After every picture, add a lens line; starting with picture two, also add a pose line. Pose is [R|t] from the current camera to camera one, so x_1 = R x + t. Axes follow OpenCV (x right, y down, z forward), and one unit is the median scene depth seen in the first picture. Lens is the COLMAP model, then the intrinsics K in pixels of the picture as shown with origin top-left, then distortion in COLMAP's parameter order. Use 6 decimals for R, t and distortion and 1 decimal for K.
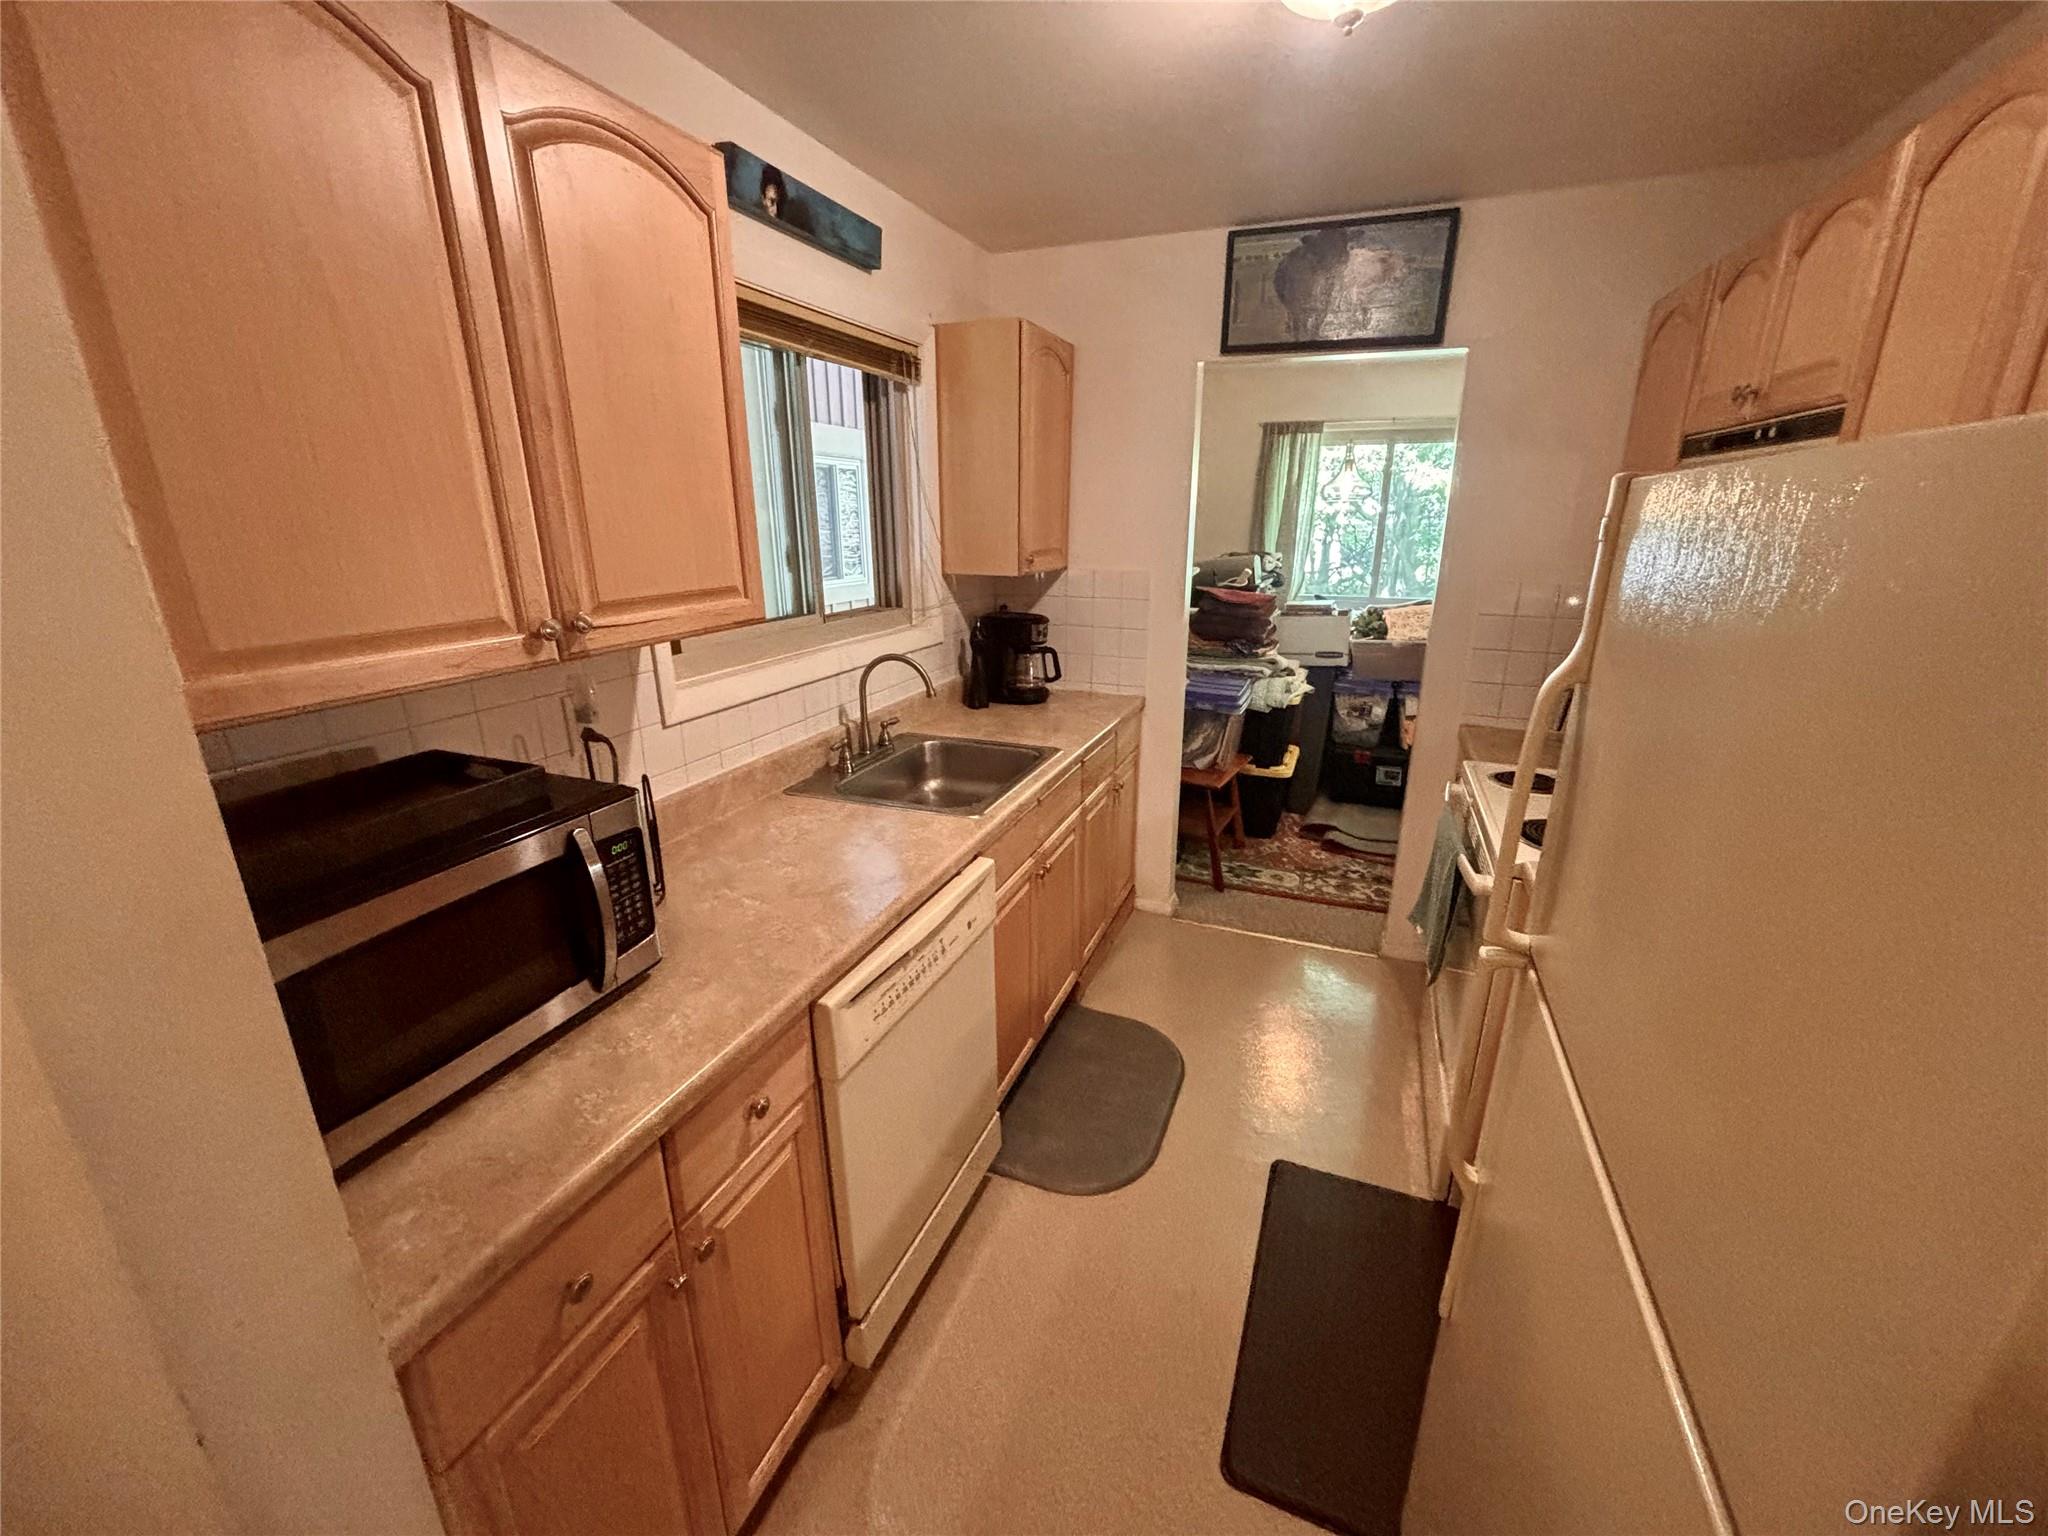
lens RADIAL K [[826.2, 0, 1022.8], [0, 826.2, 763.9], [0, 0, 1]] dist [-0.000817, 0.003183]
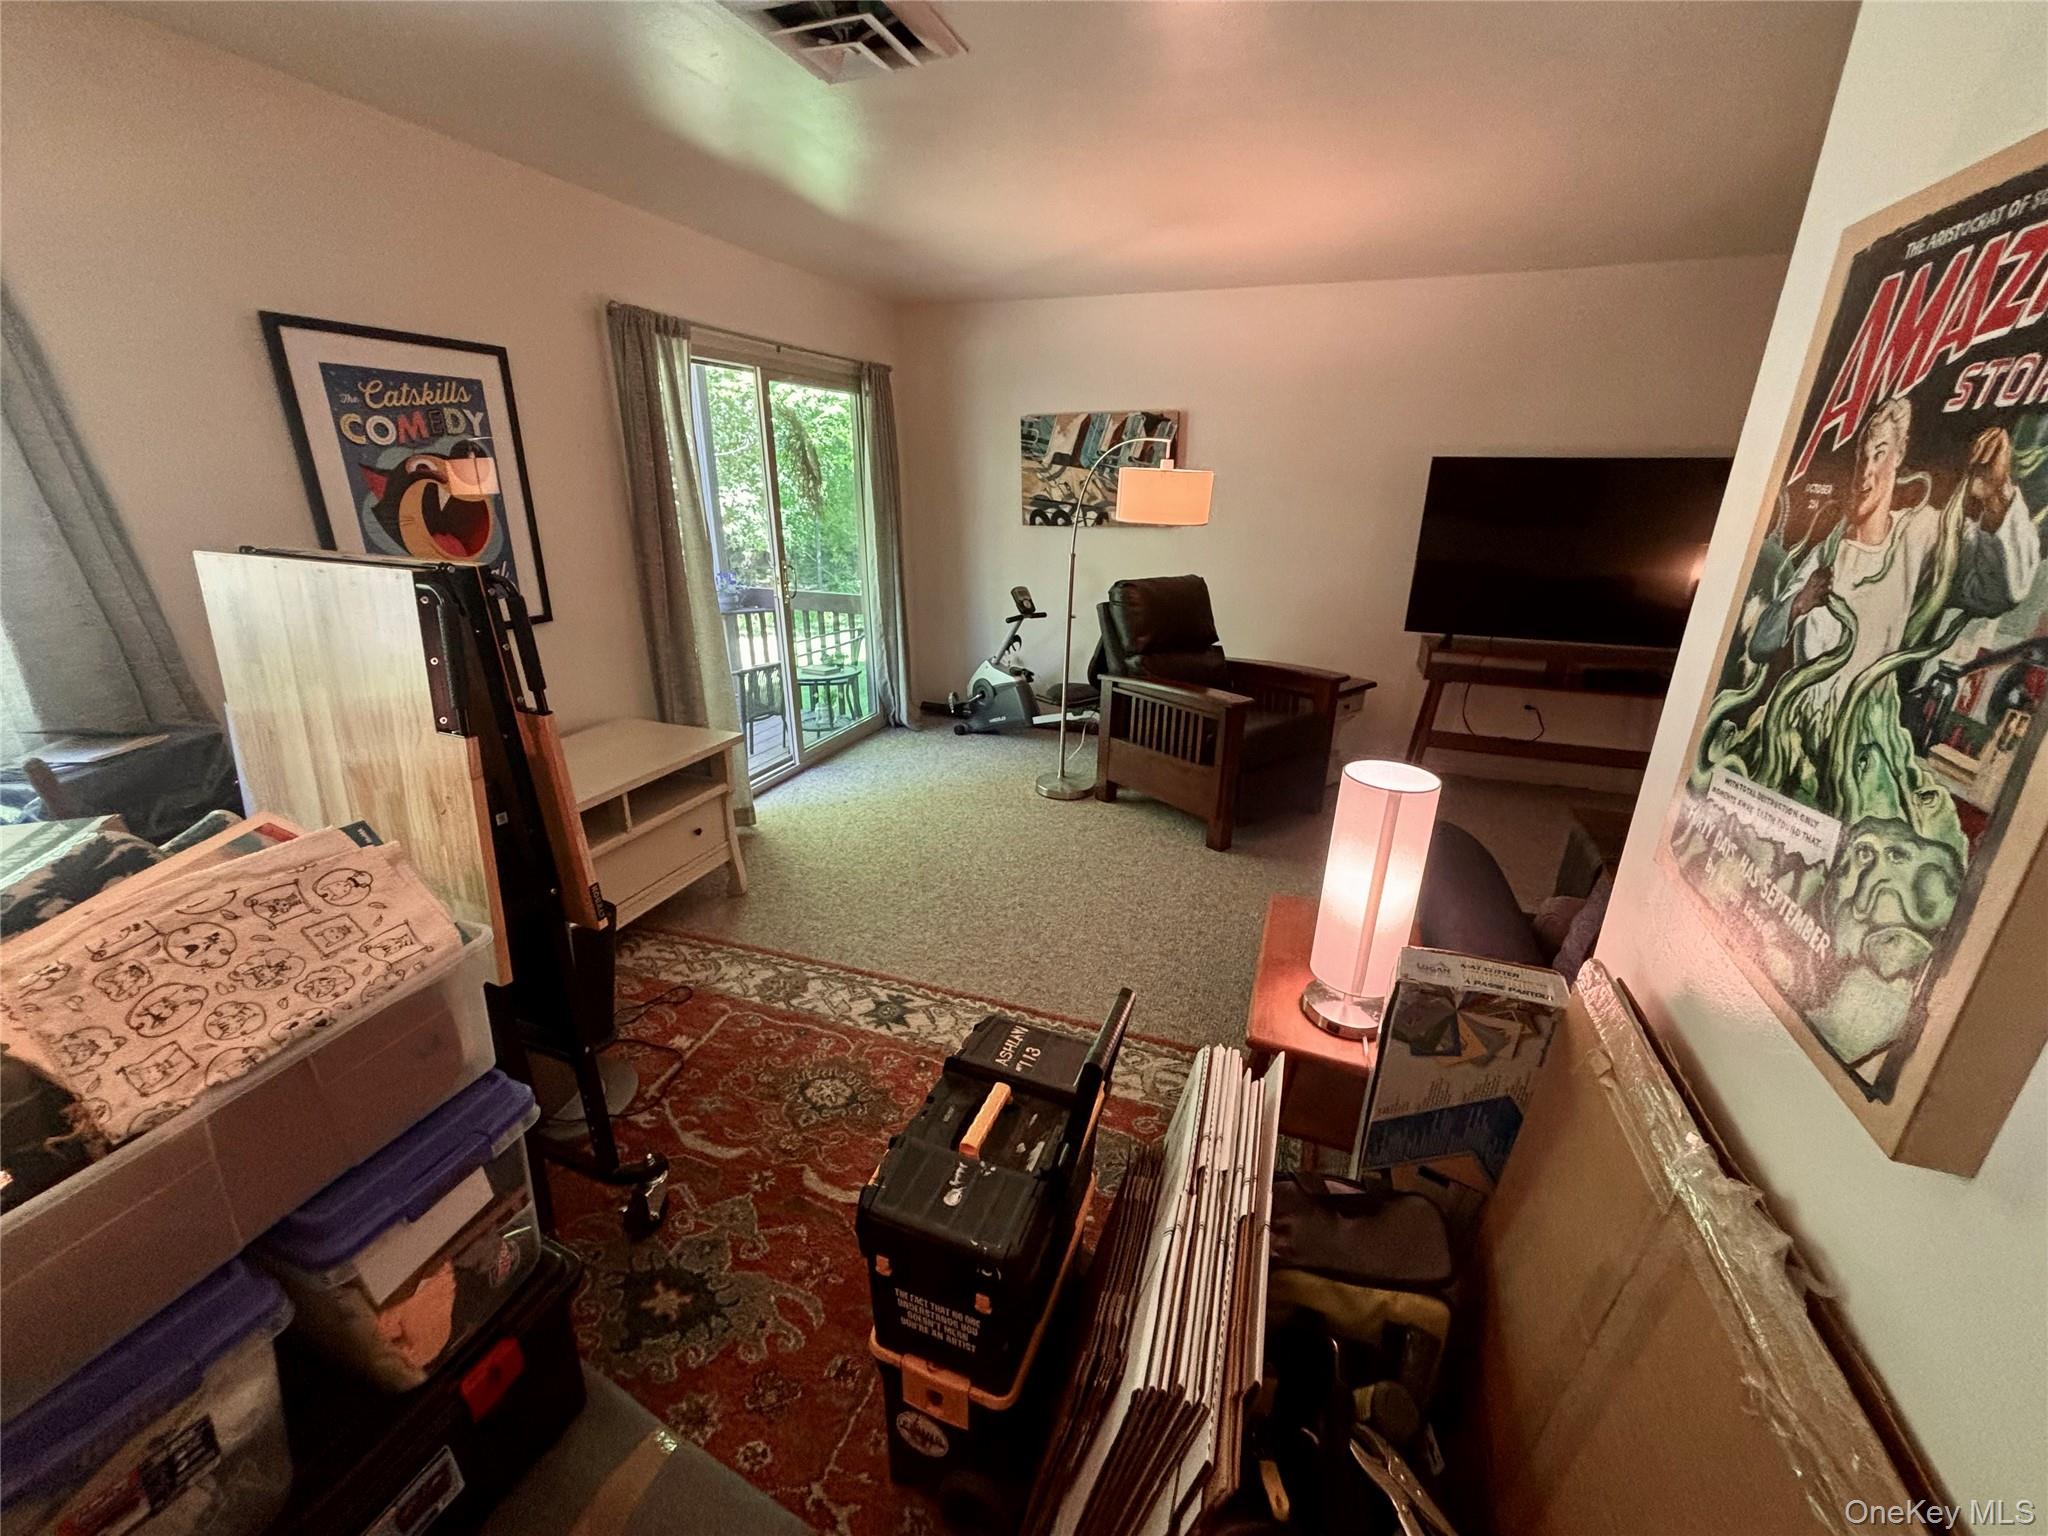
lens RADIAL K [[826.2, 0, 1018.8], [0, 826.2, 766.2], [0, 0, 1]] dist [-0.000817, 0.003183]
pose [[-0.022840, -0.336385, 0.941448, 0.315023], [0.288761, 0.899337, 0.328344, -0.252640], [-0.957129, 0.279352, 0.076593, 0.843730]]
